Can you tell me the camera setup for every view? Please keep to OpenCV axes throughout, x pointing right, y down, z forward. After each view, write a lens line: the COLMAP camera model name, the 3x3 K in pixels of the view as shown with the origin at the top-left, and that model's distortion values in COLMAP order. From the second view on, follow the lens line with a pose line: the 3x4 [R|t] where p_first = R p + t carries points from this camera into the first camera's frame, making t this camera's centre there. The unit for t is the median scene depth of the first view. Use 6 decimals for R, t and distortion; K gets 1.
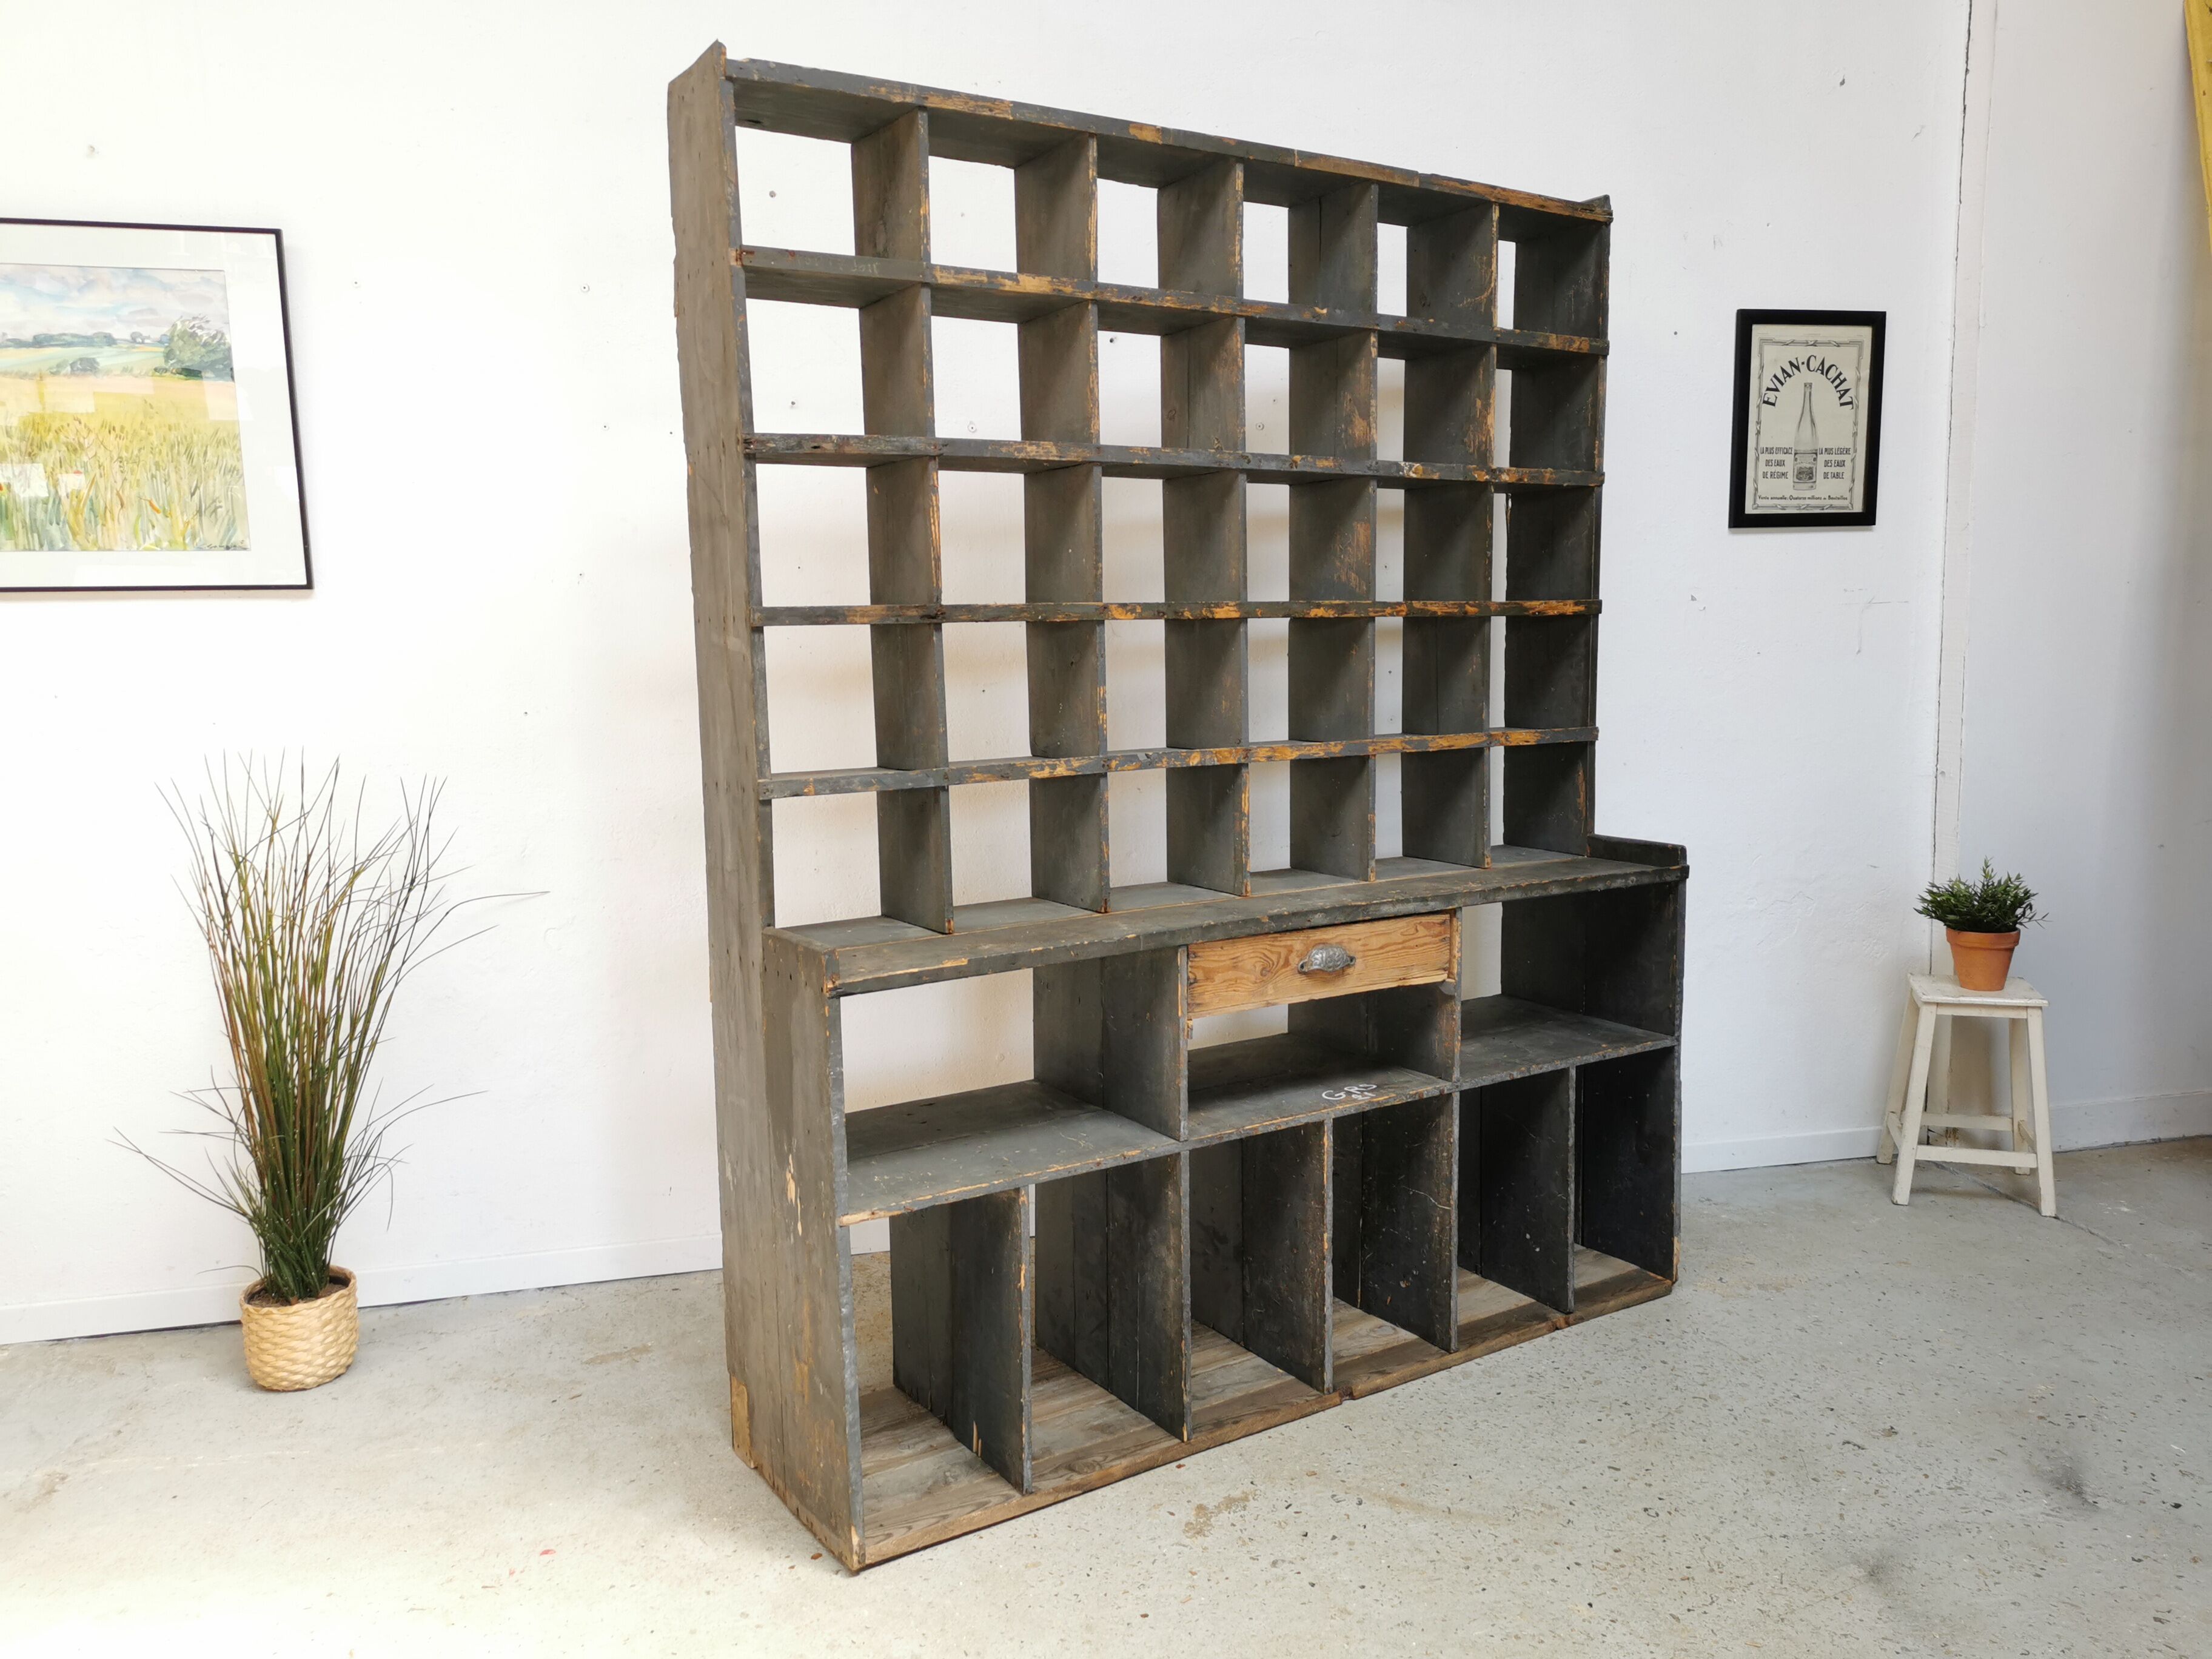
lens RADIAL K [[1715.9, 0, 1108.6], [0, 1715.9, 823.7], [0, 0, 1]] dist [0.058109, -0.053263]
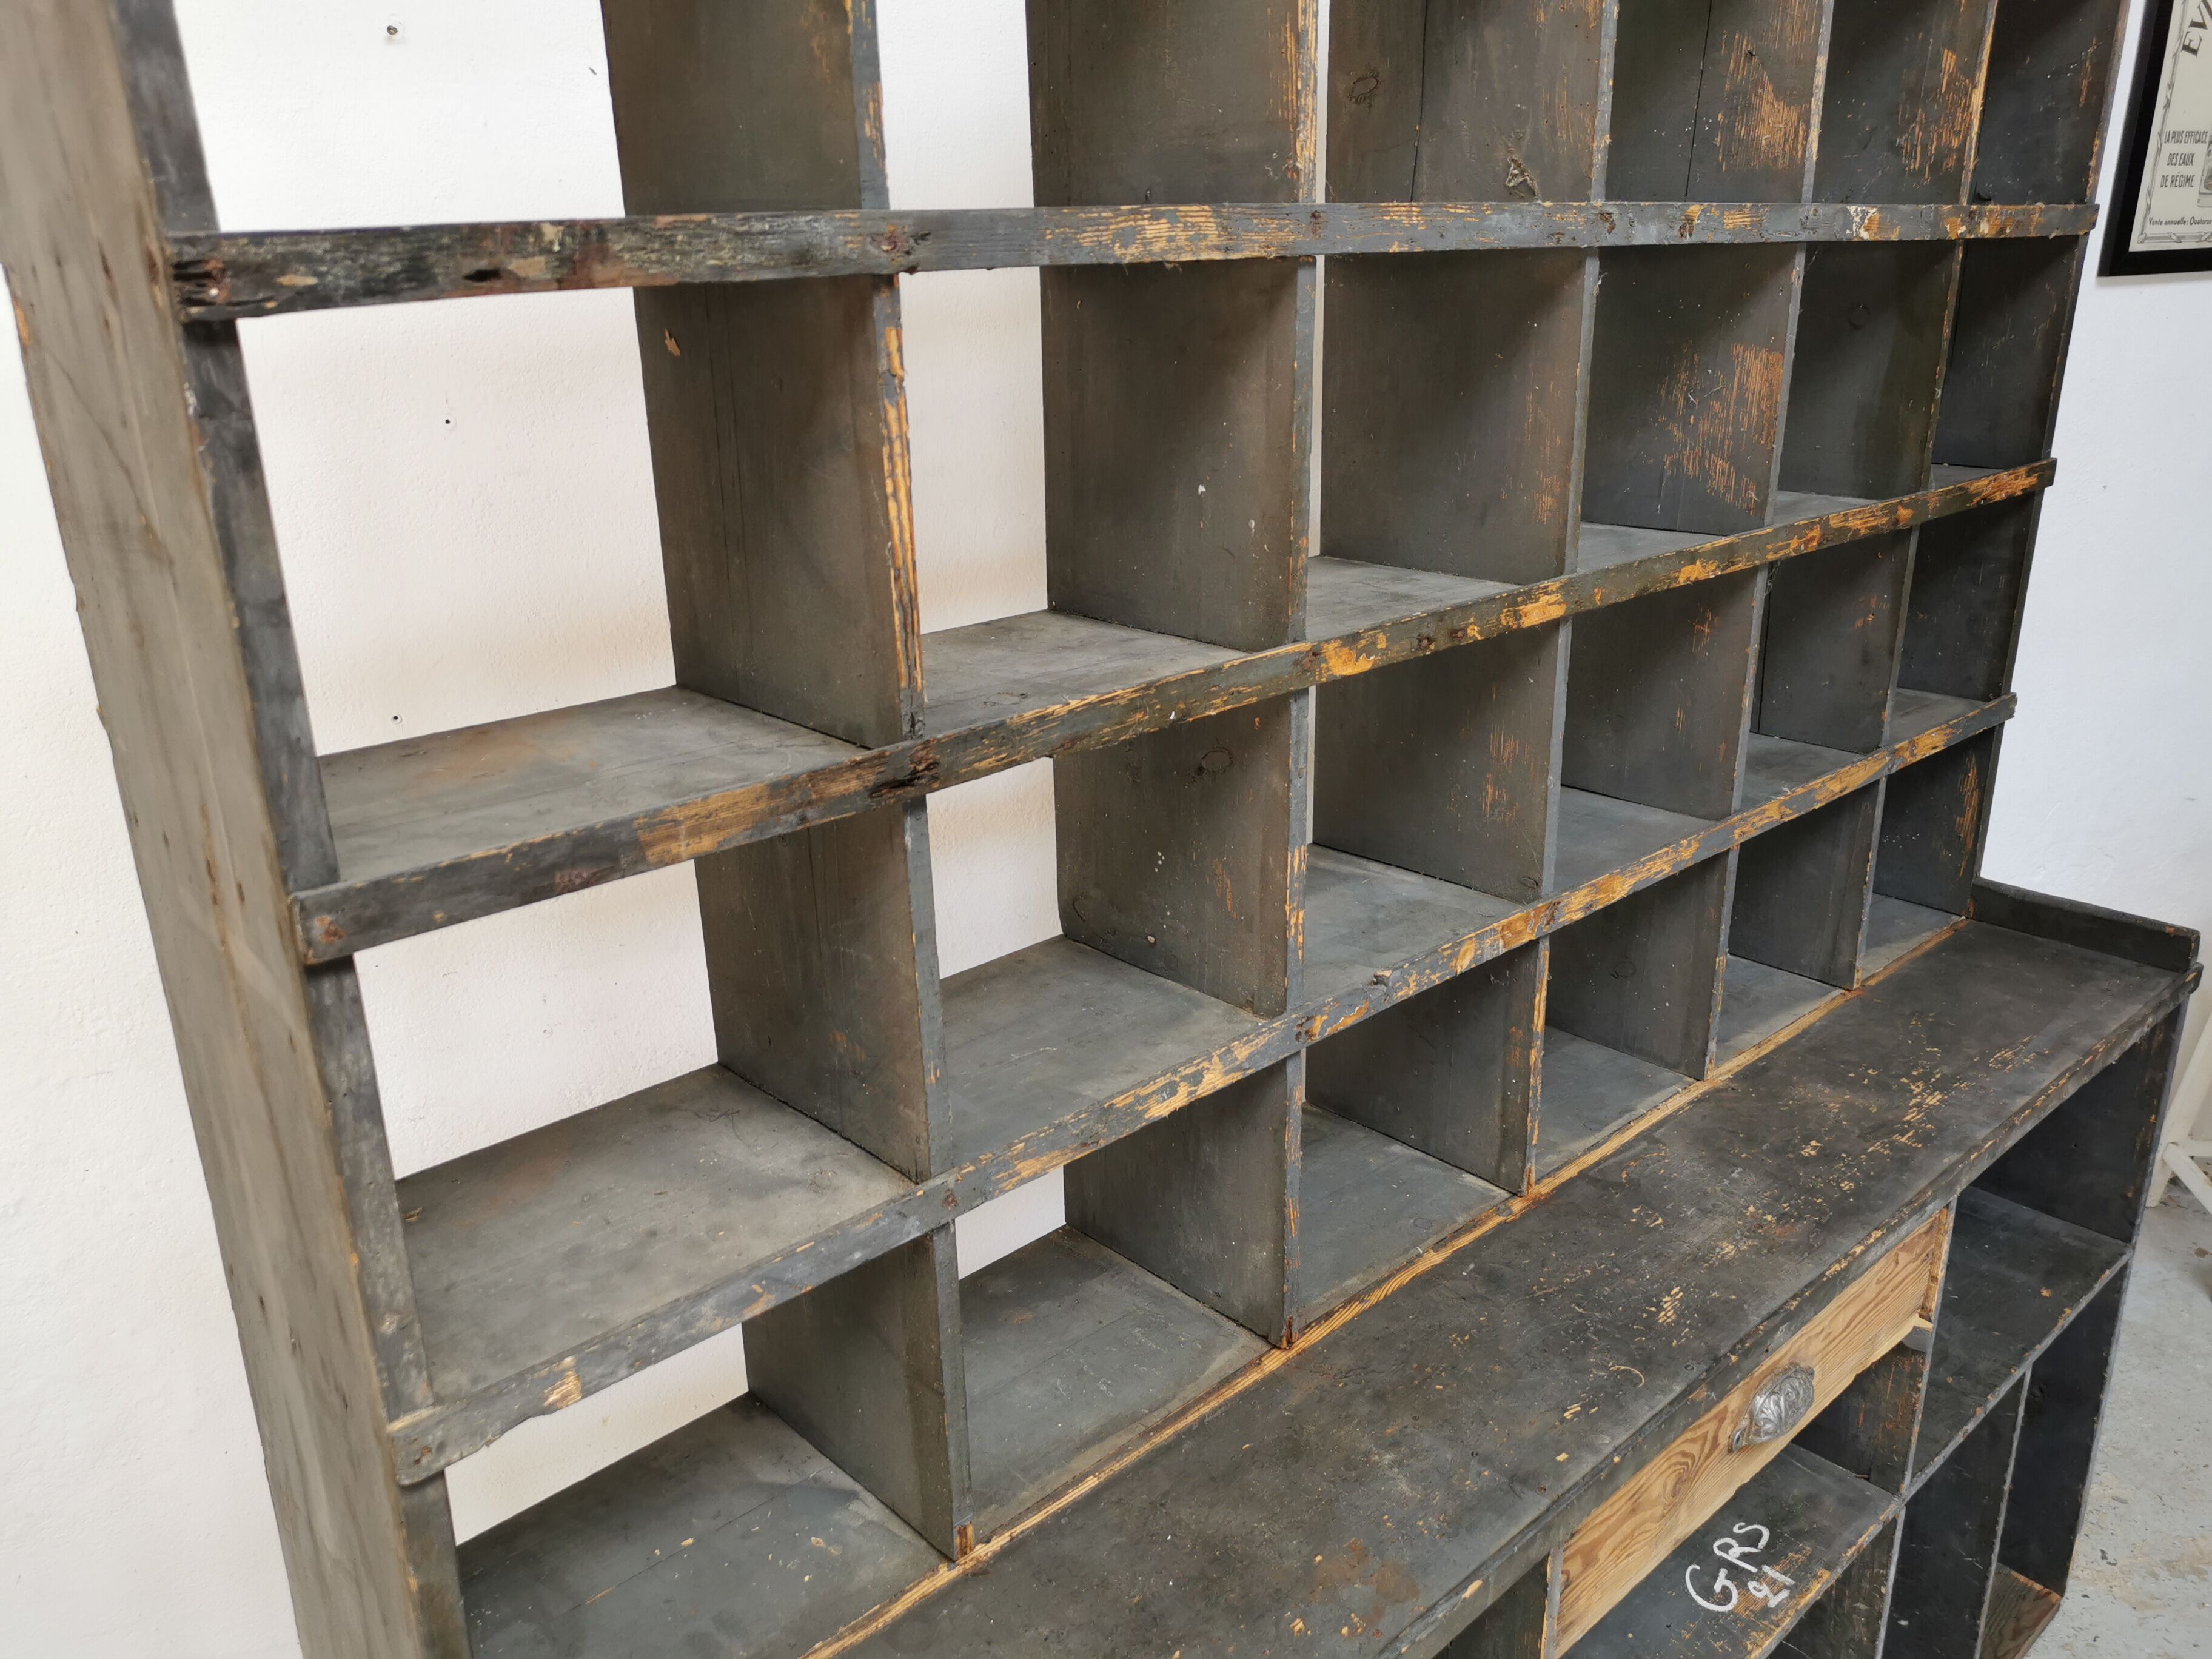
lens RADIAL K [[1715.9, 0, 1112.4], [0, 1715.9, 828.9], [0, 0, 1]] dist [0.058109, -0.053263]
pose [[0.984831, -0.057719, 0.163632, -0.097738], [0.021938, 0.976903, 0.212554, -0.150575], [-0.172121, -0.205740, 0.963351, 0.562086]]
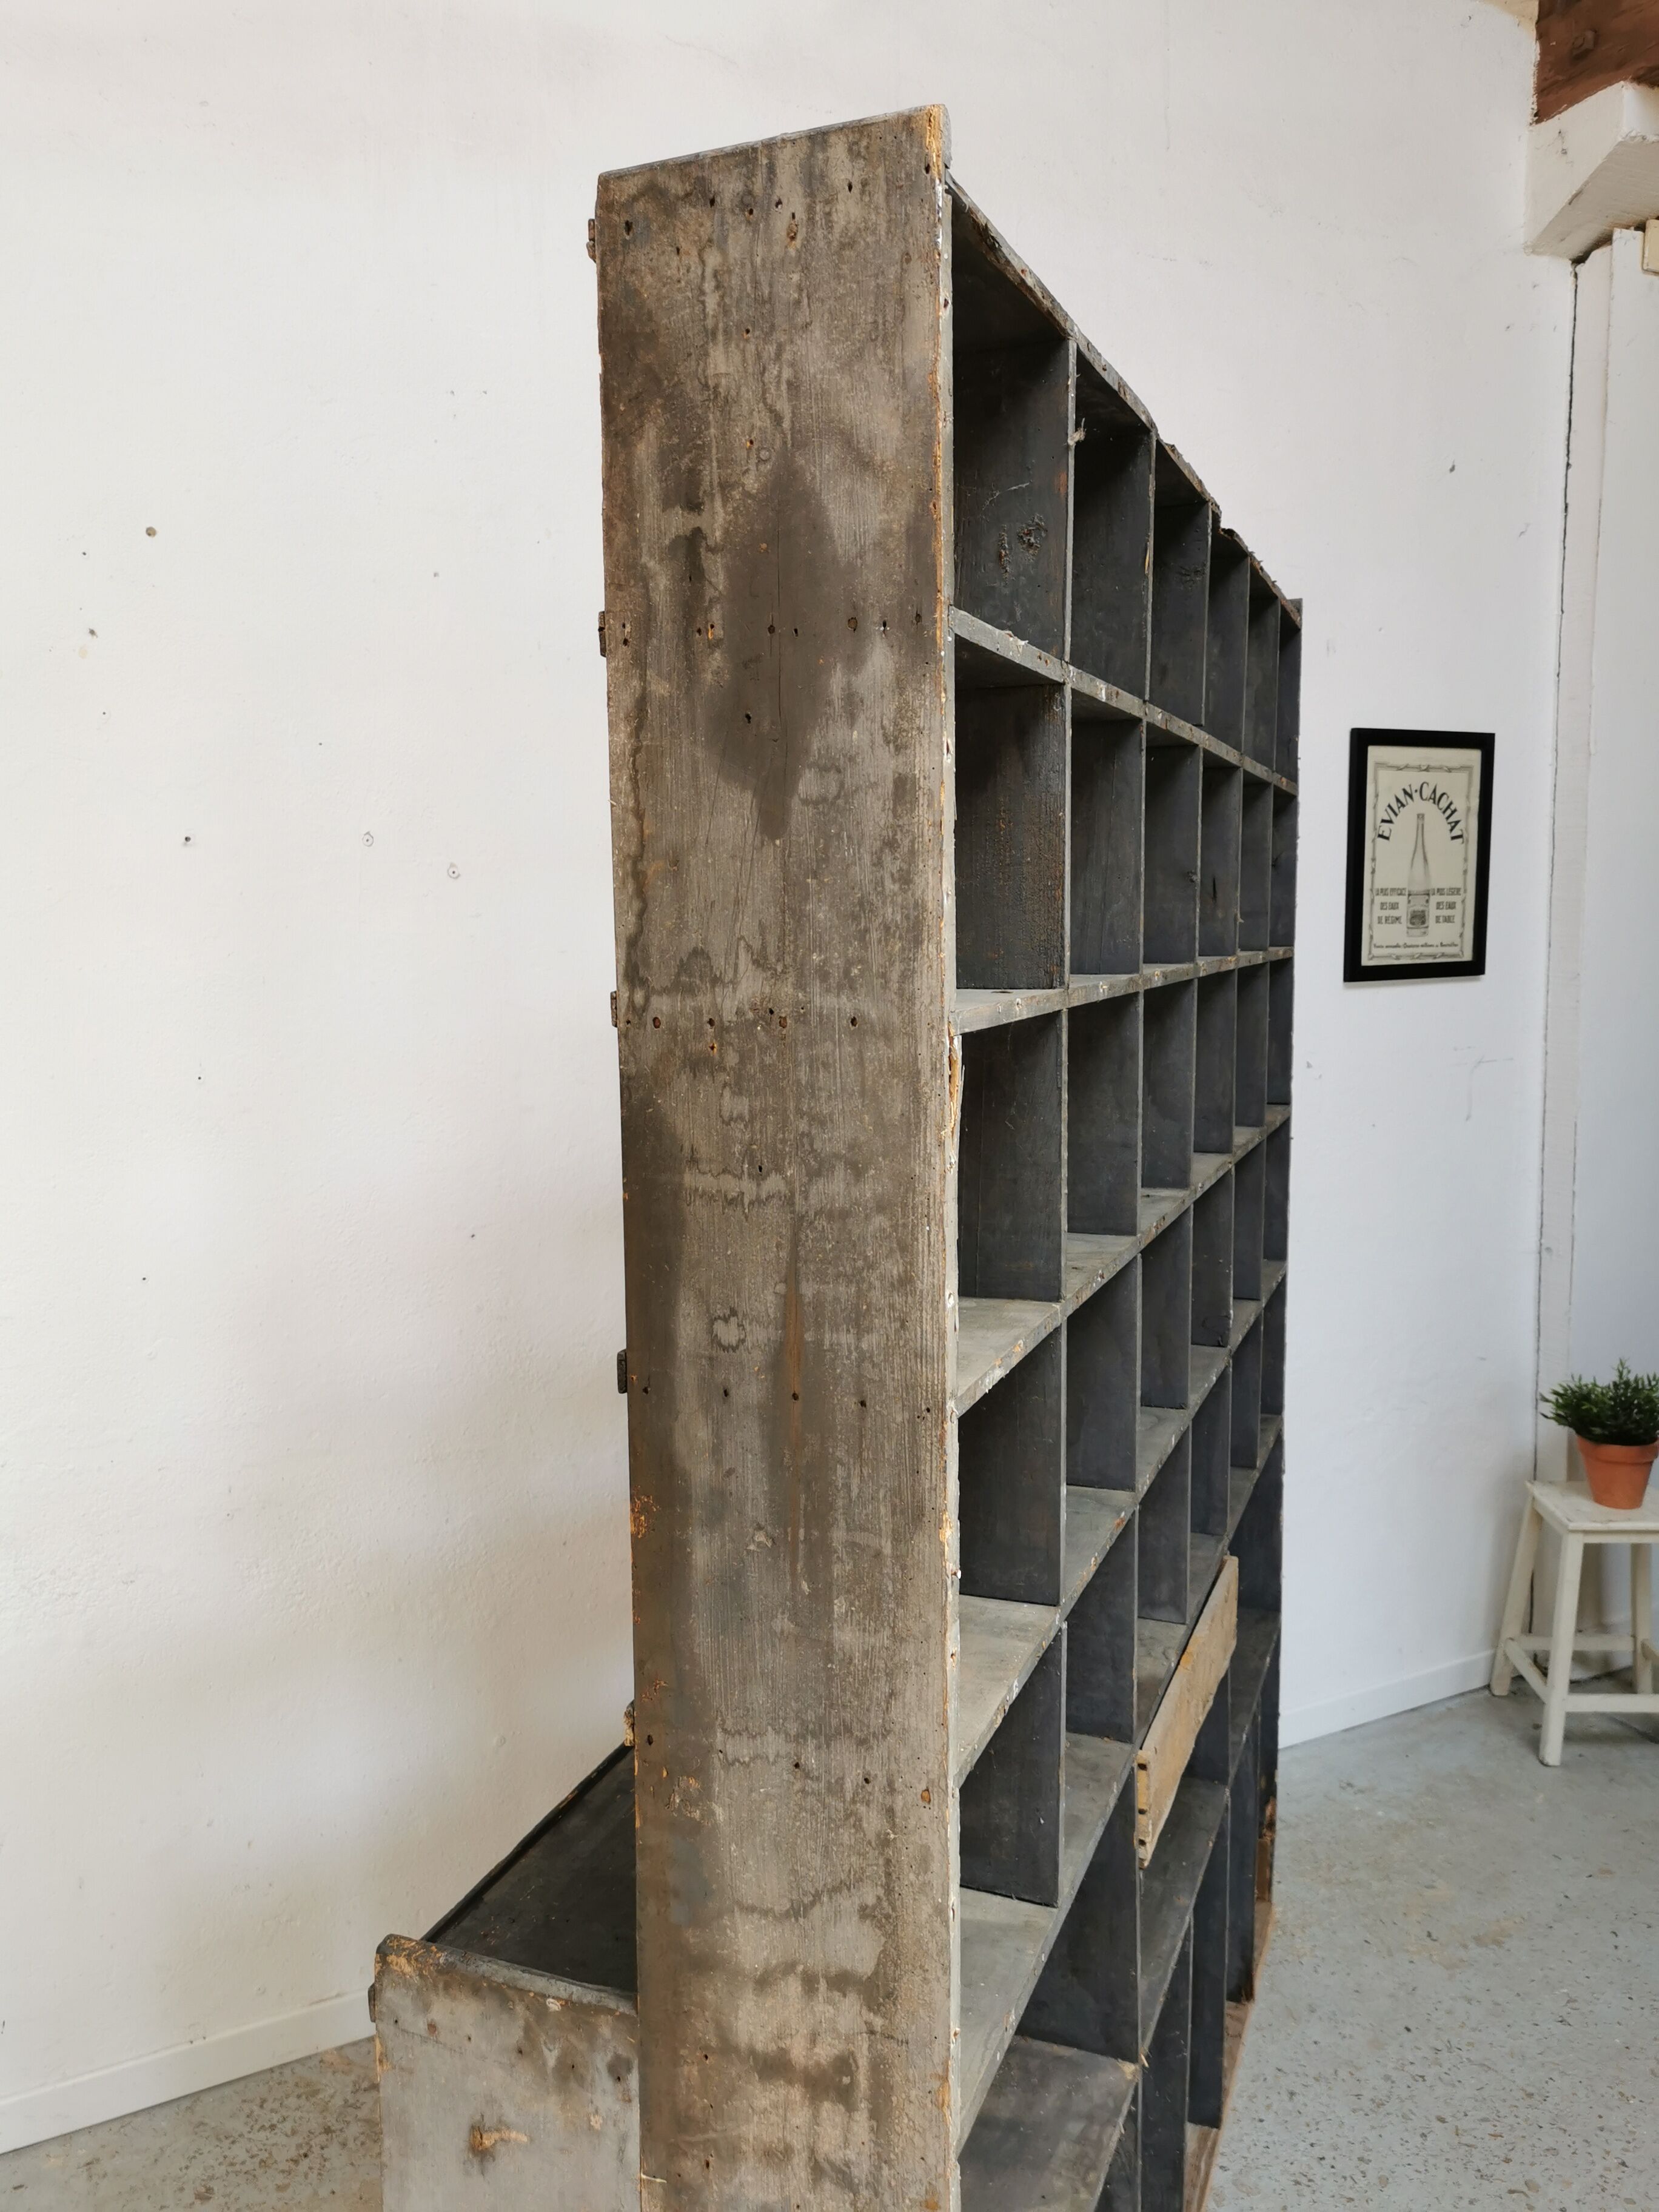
lens RADIAL K [[1715.9, 0, 837.8], [0, 1715.9, 1099.4], [0, 0, 1]] dist [0.058109, -0.053263]
pose [[0.966566, -0.024530, 0.255243, -0.122280], [0.028331, 0.999536, -0.011227, -0.138497], [-0.254849, 0.018083, 0.966812, 0.309123]]
